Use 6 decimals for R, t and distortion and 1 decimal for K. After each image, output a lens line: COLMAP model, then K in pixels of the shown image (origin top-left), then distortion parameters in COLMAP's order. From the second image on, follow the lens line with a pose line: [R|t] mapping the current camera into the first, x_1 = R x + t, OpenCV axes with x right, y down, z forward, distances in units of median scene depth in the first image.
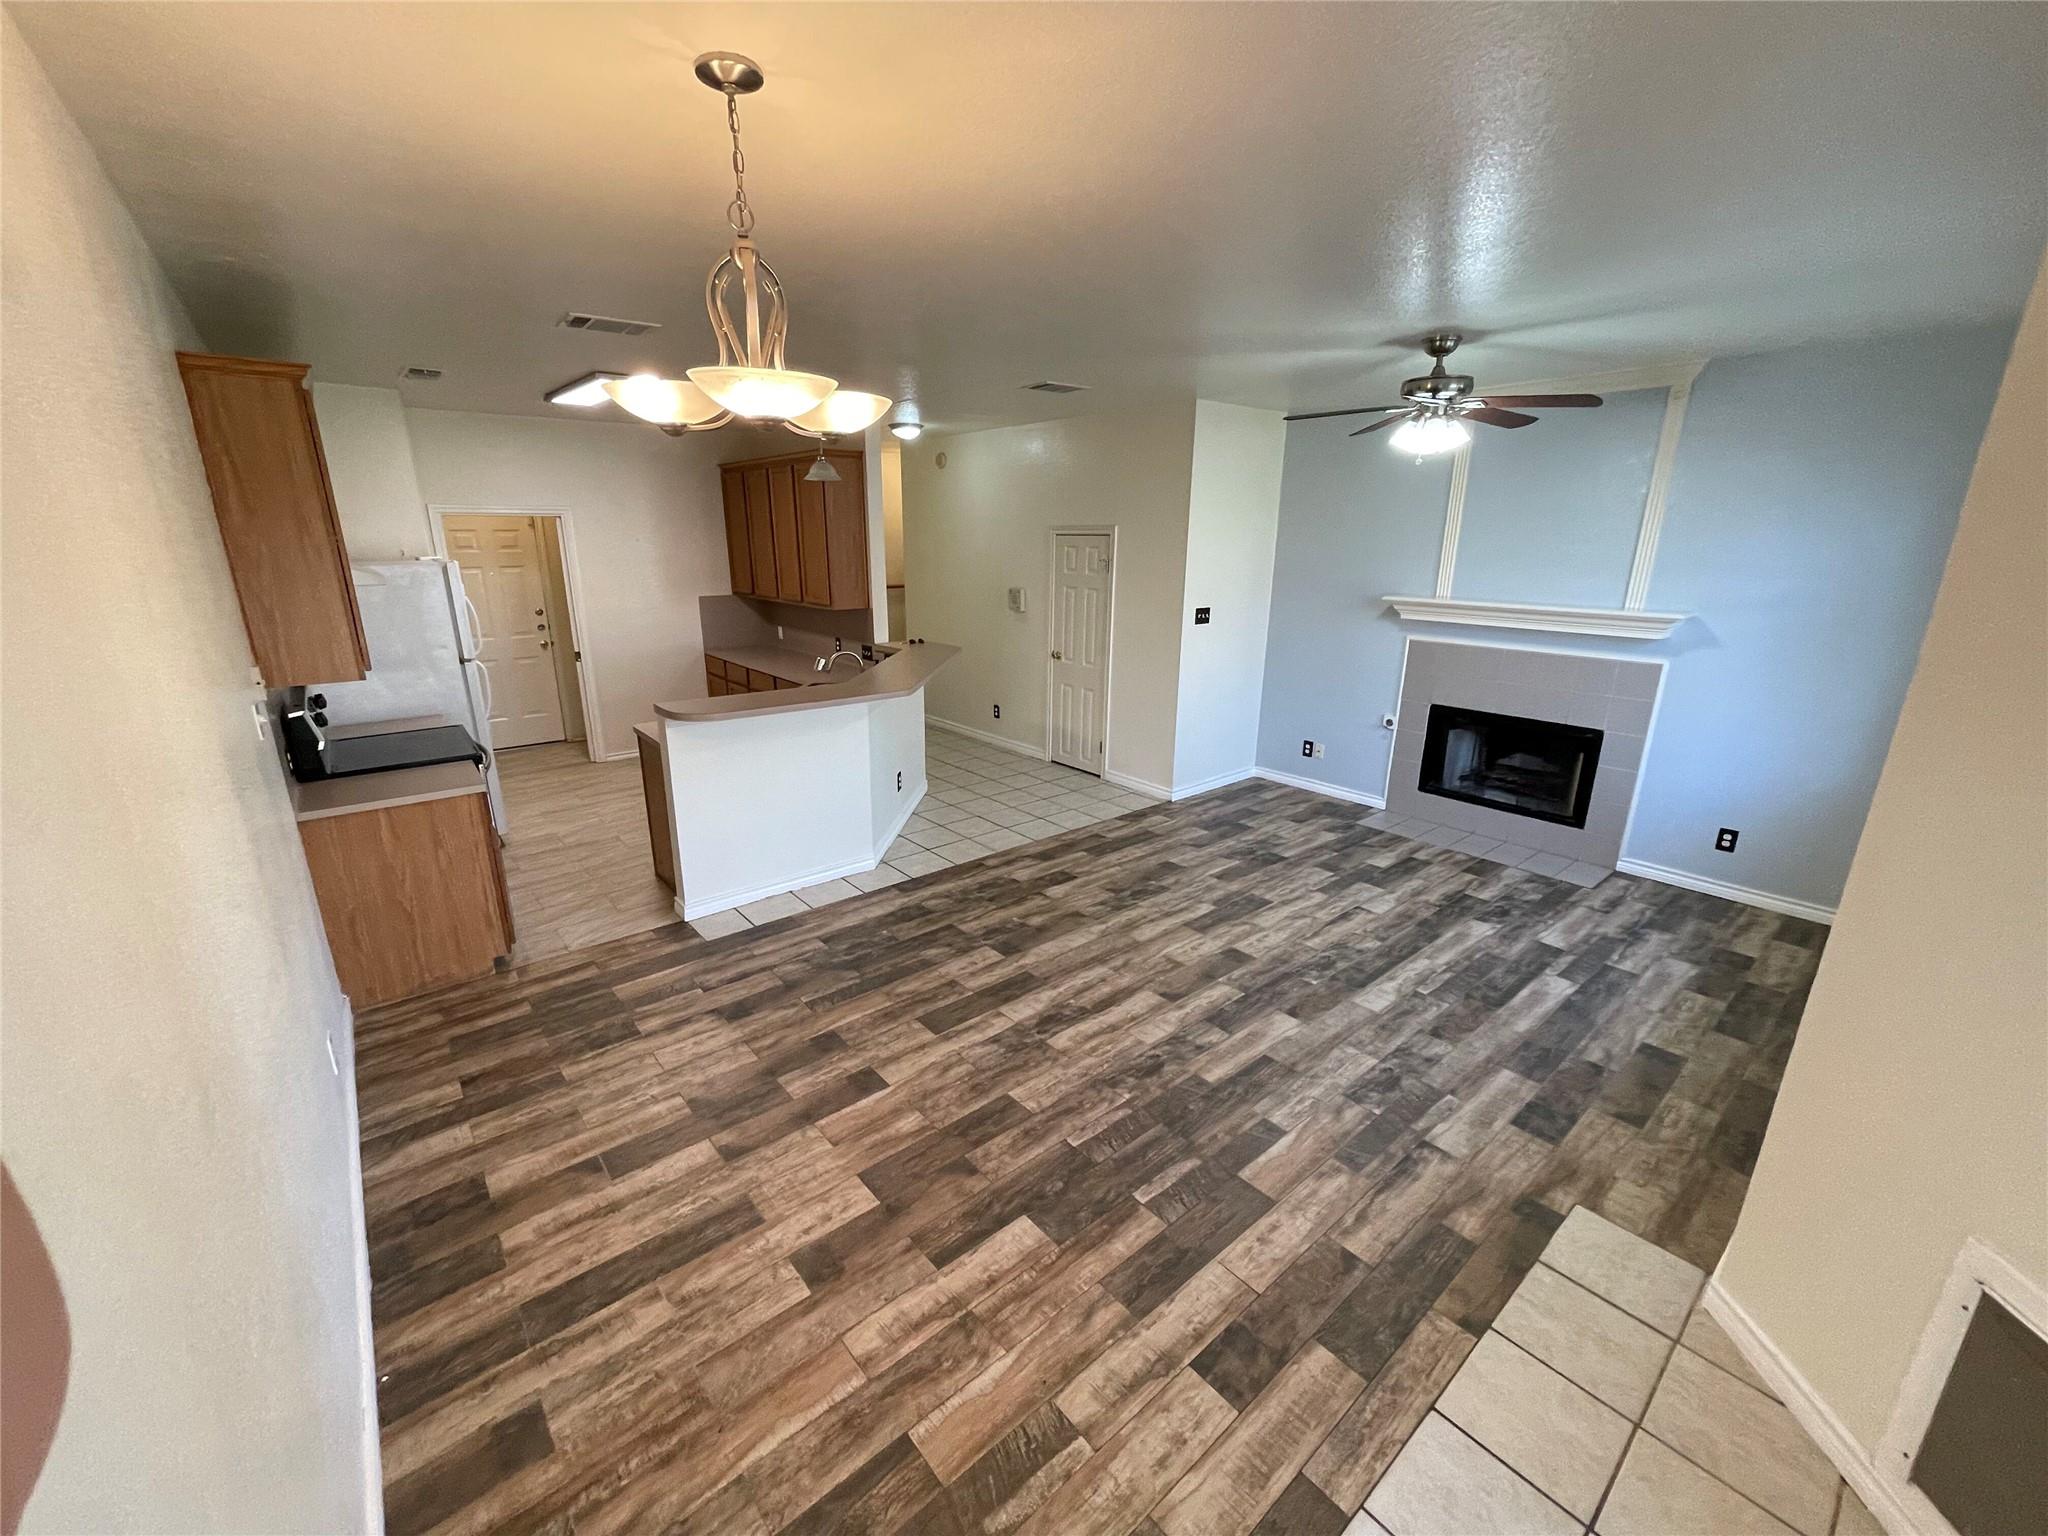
lens RADIAL K [[823.7, 0, 1011.6], [0, 823.7, 769.1], [0, 0, 1]] dist [-0.002469, 0.000919]
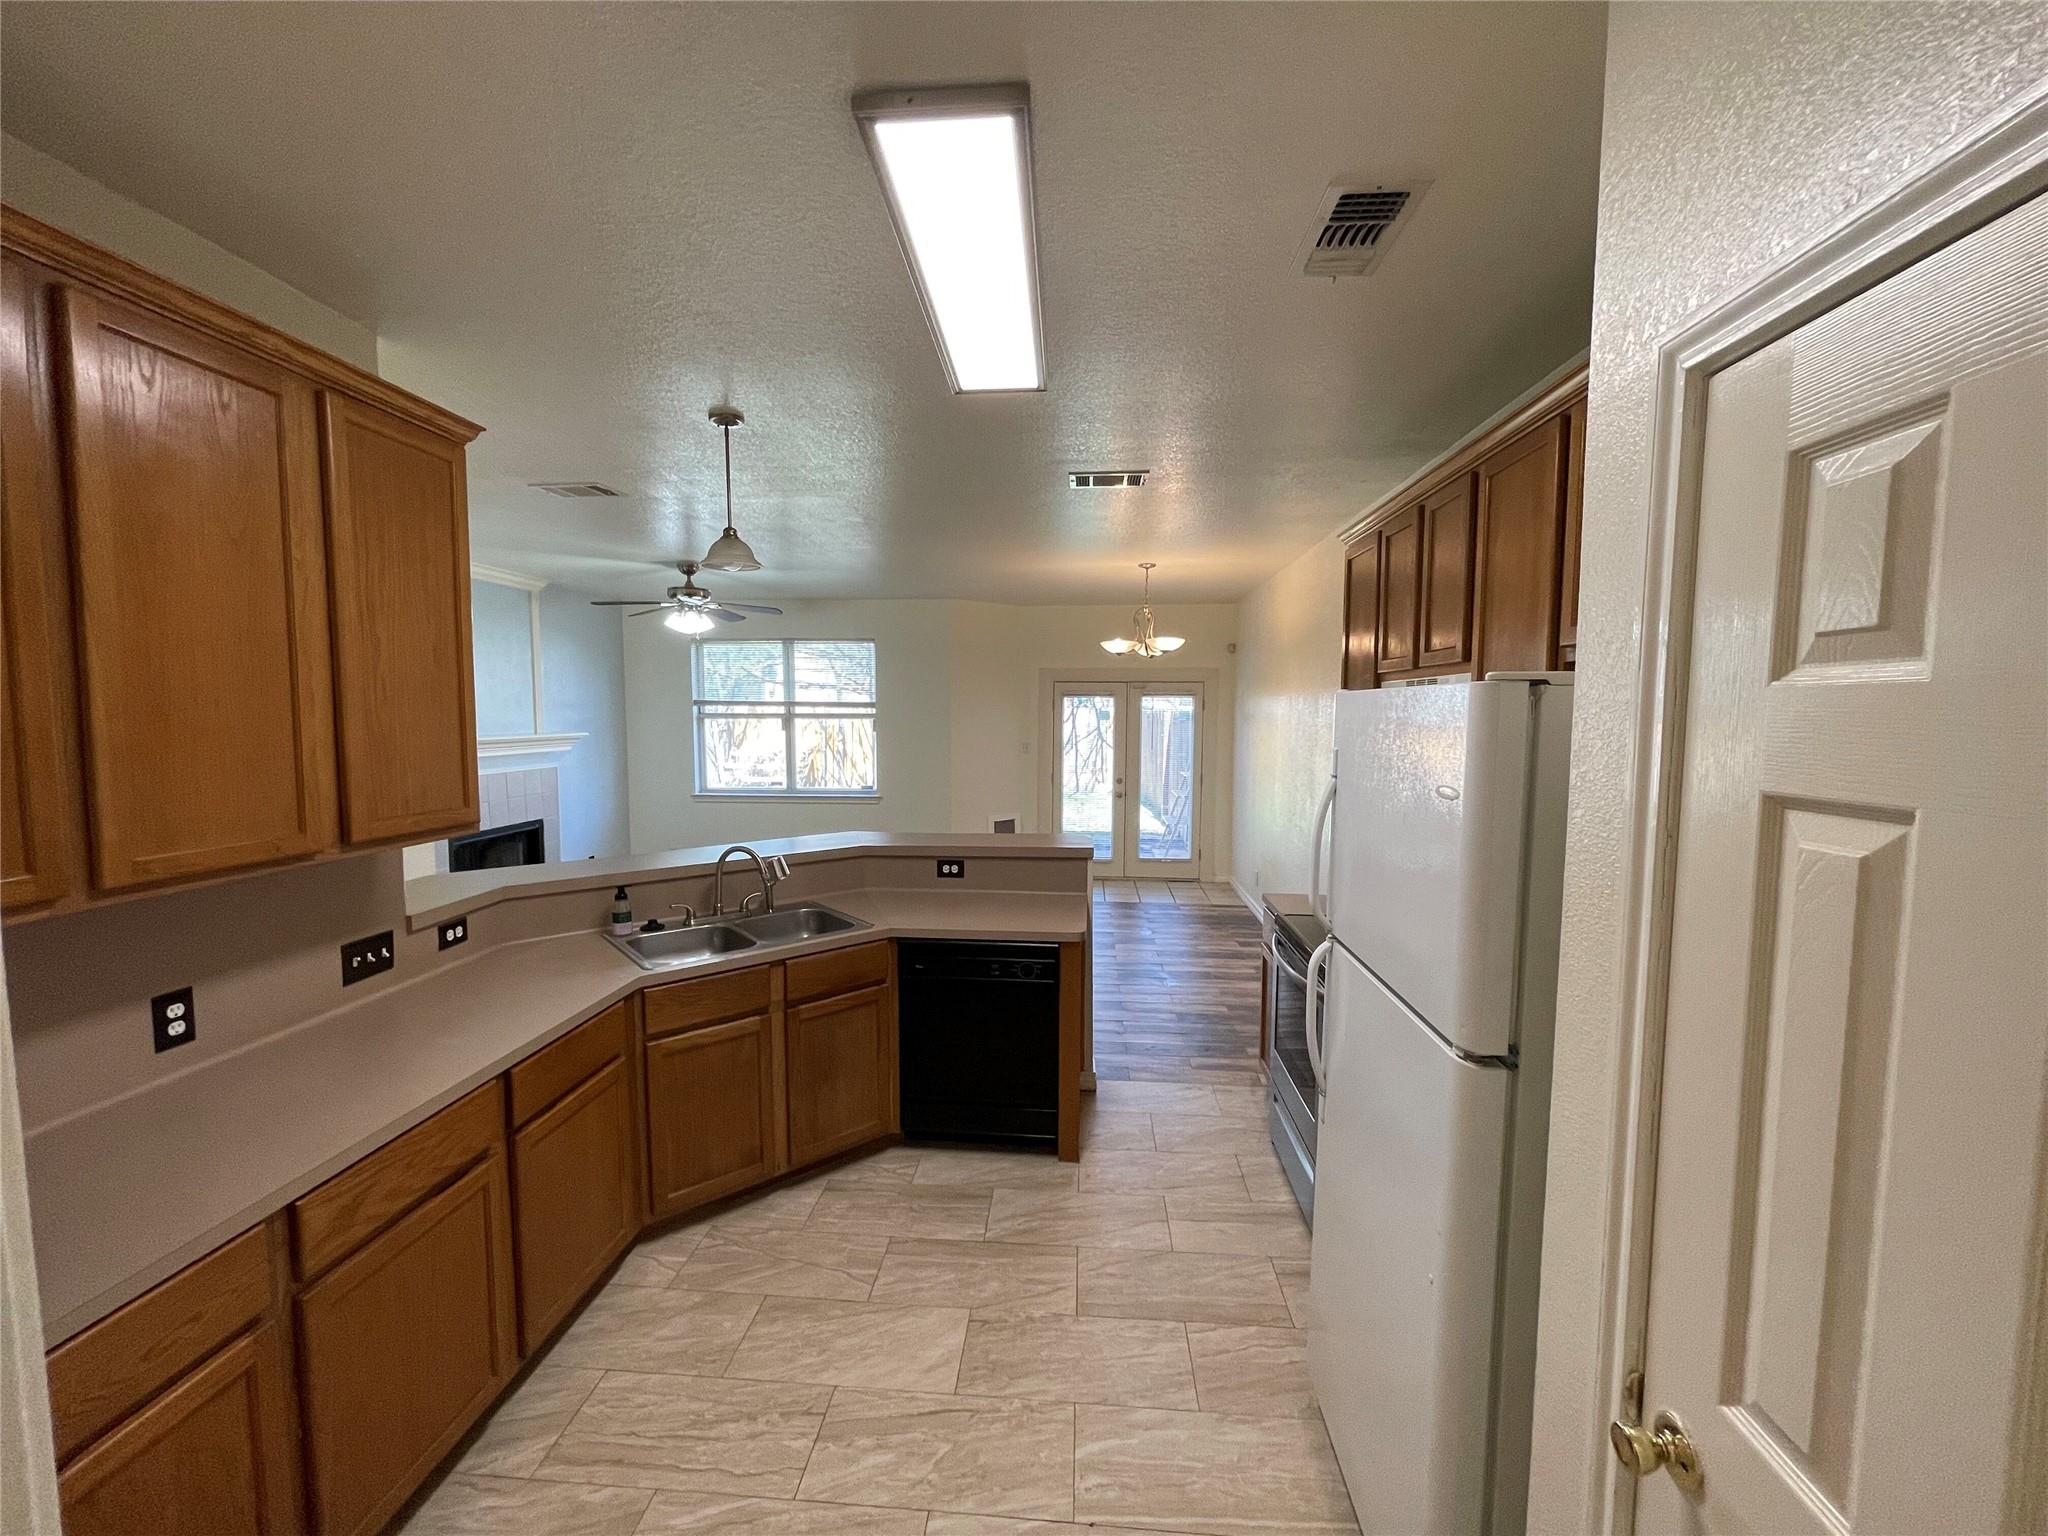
lens RADIAL K [[823.7, 0, 1018.1], [0, 823.7, 766.5], [0, 0, 1]] dist [-0.002469, 0.000919]
pose [[-0.720491, -0.051026, 0.691584, -1.050841], [0.186669, 0.946208, 0.264284, -0.441632], [-0.667868, 0.319511, -0.672209, 1.730214]]
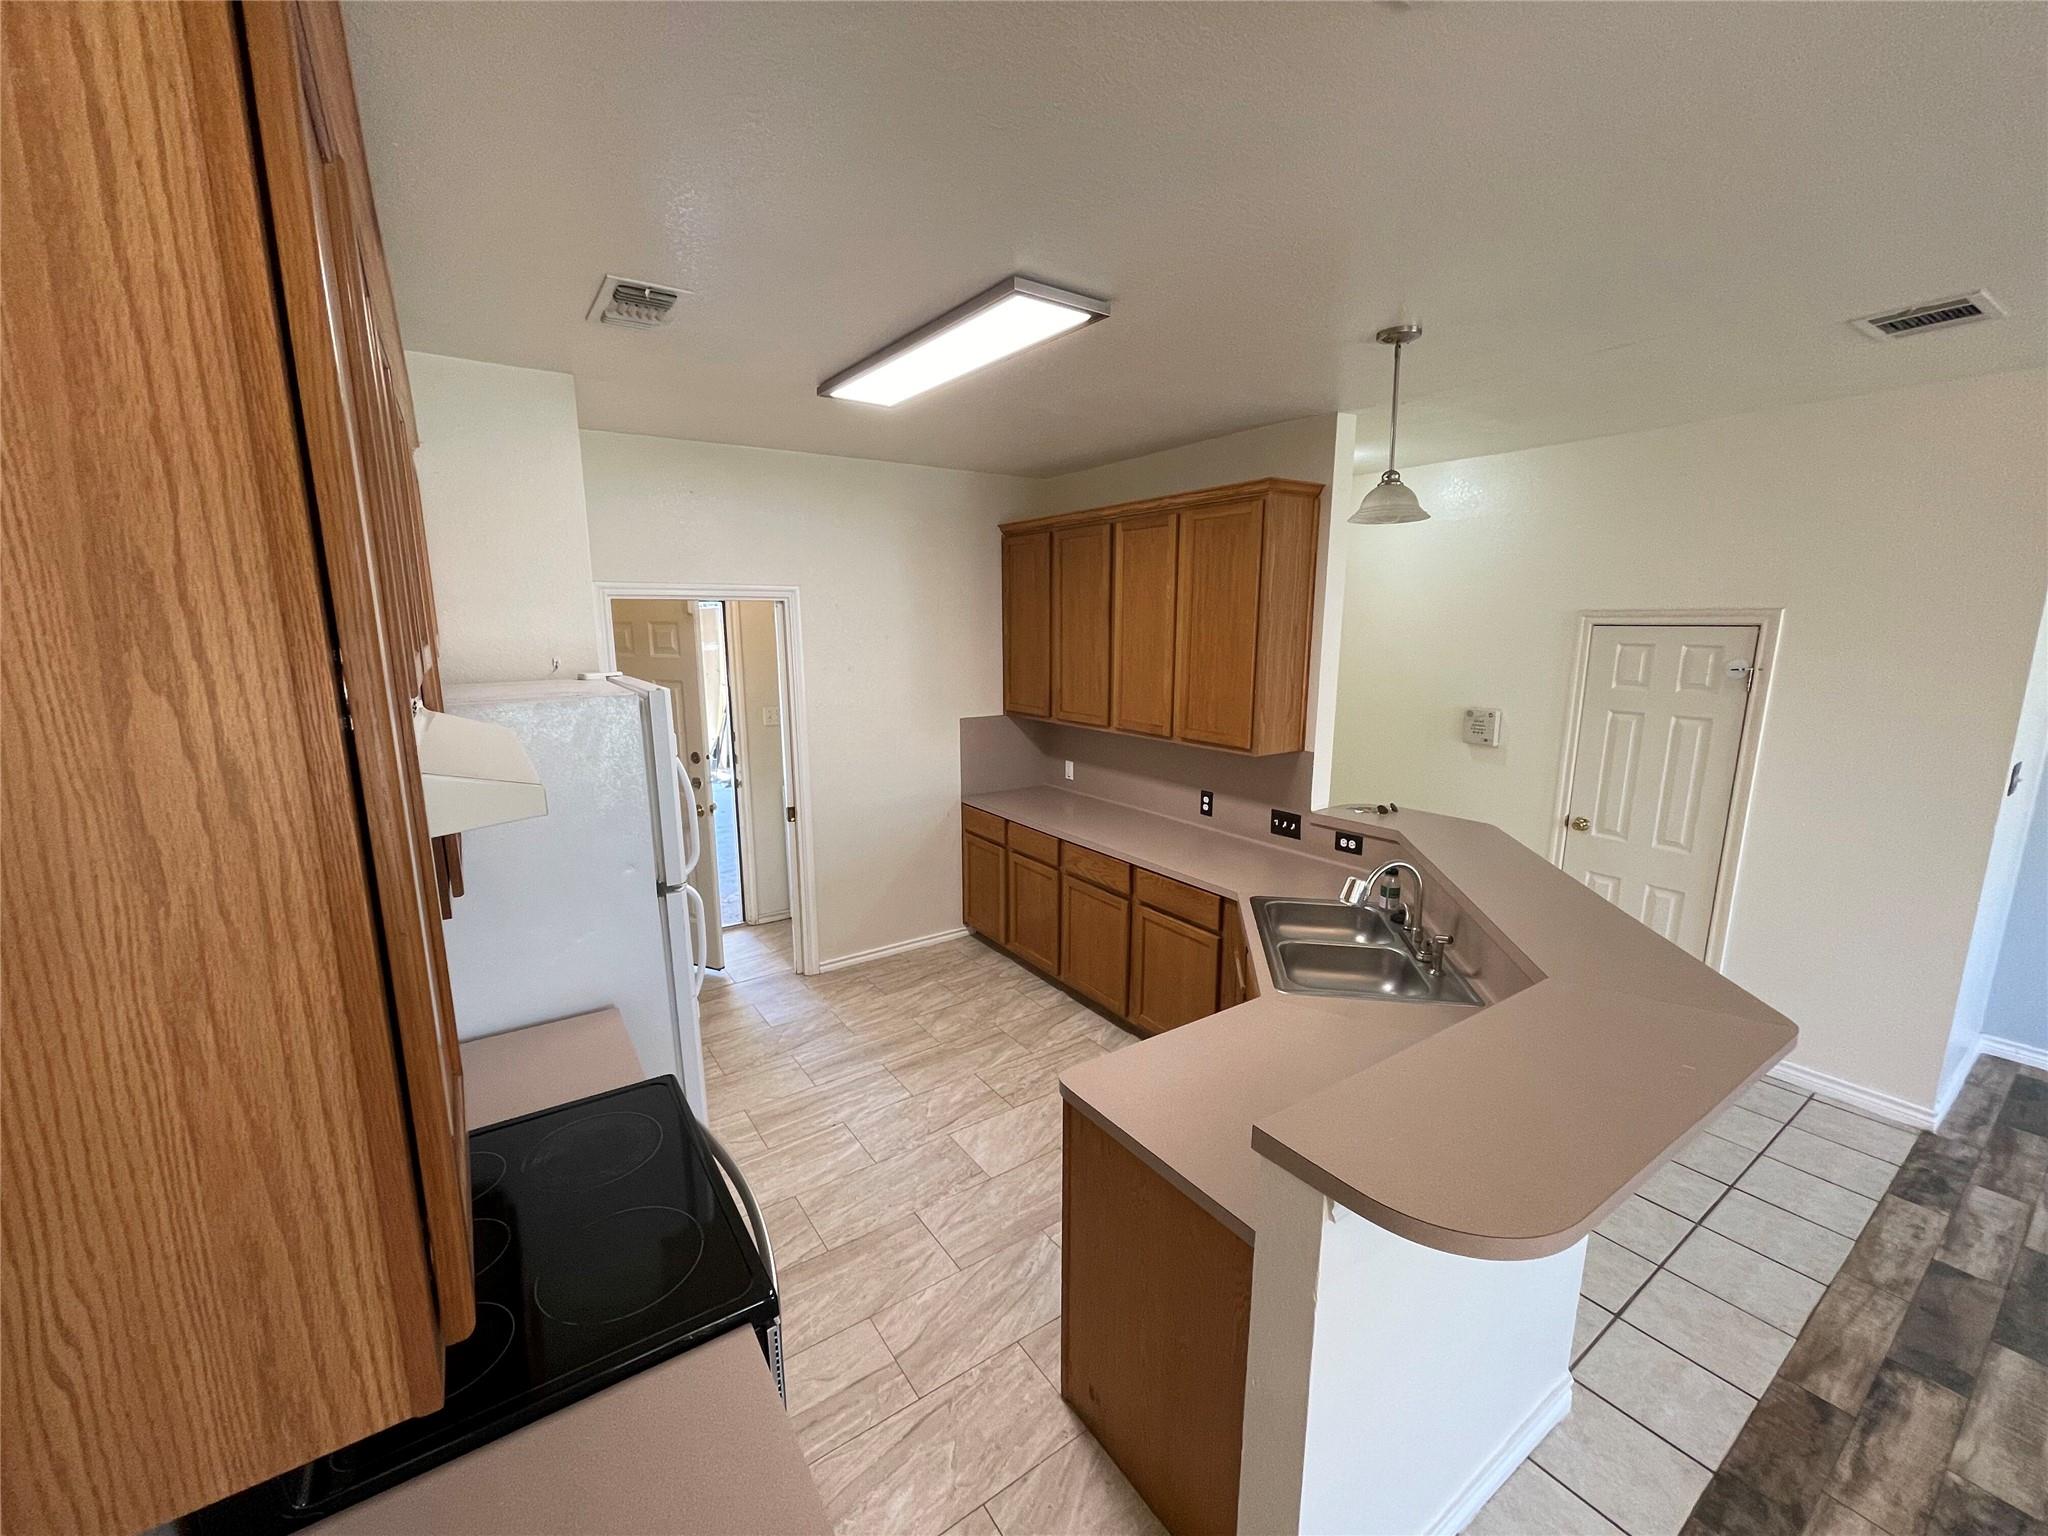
lens RADIAL K [[823.7, 0, 1015.4], [0, 823.7, 770.4], [0, 0, 1]] dist [-0.002469, 0.000919]
pose [[0.996121, 0.010623, -0.087345, -0.532911], [-0.019131, 0.995085, -0.097157, -0.200748], [0.085884, 0.098451, 0.991429, 0.676160]]
